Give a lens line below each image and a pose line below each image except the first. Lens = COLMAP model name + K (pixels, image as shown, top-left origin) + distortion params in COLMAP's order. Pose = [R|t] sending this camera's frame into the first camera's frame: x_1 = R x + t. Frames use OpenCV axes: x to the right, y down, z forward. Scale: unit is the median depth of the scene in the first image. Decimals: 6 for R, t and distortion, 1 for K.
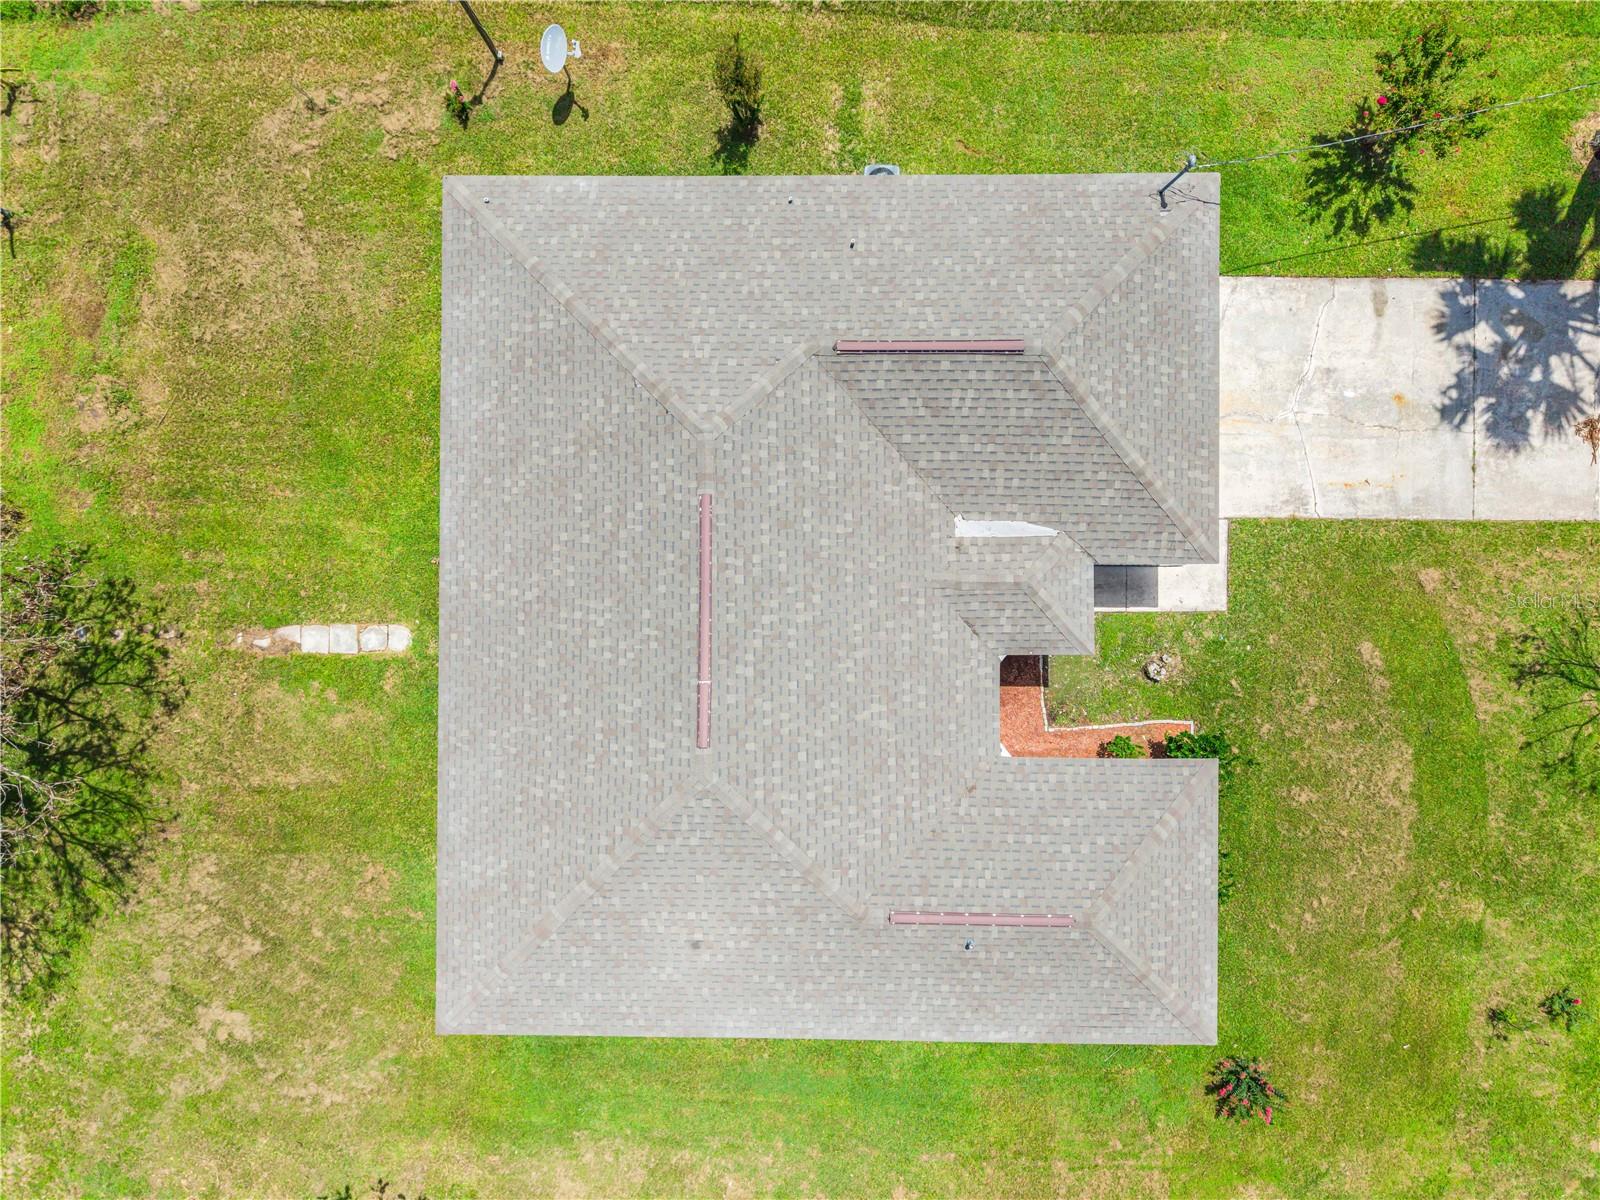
lens RADIAL K [[1112.2, 0, 797.0], [0, 1112.2, 600.3], [0, 0, 1]] dist [0.041121, 0.002466]
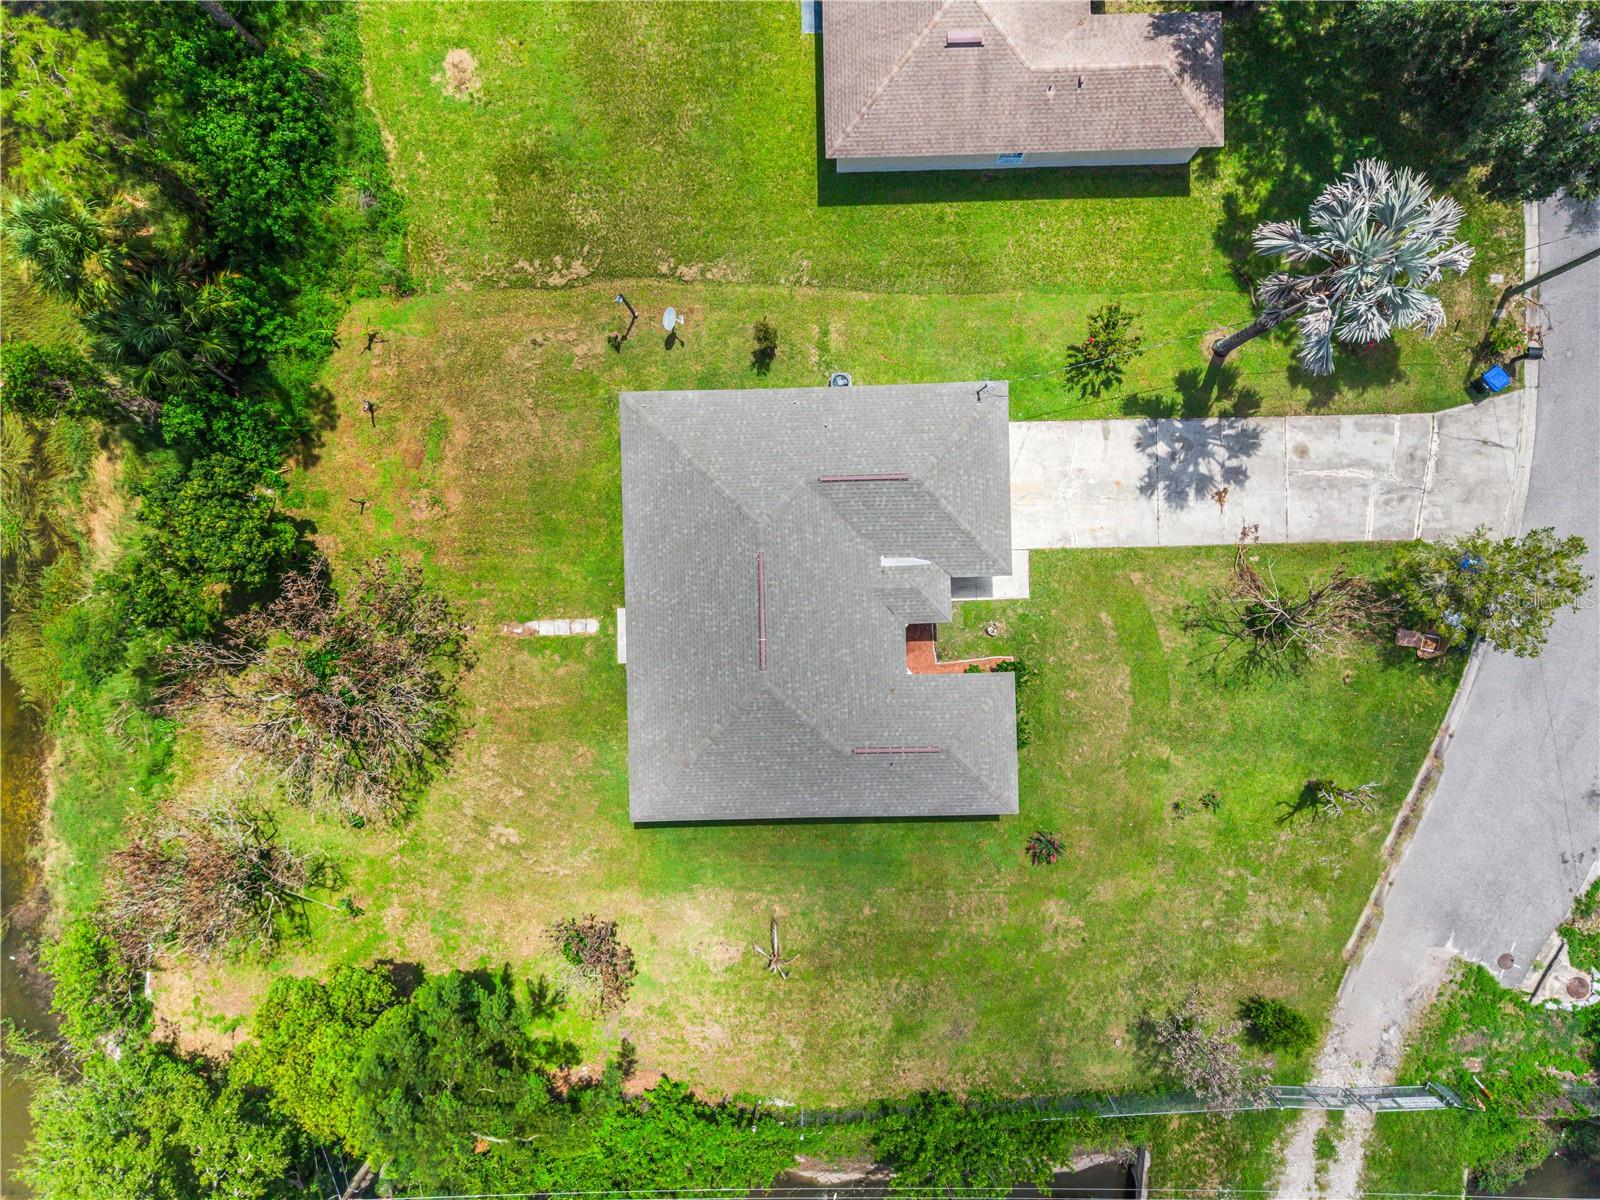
lens RADIAL K [[1112.2, 0, 802.0], [0, 1112.2, 600.4], [0, 0, 1]] dist [0.041121, 0.002466]
pose [[0.999506, -0.030352, 0.008205, -0.017224], [0.030304, 0.999523, 0.005960, -0.009562], [-0.008382, -0.005709, 0.999949, -0.870313]]
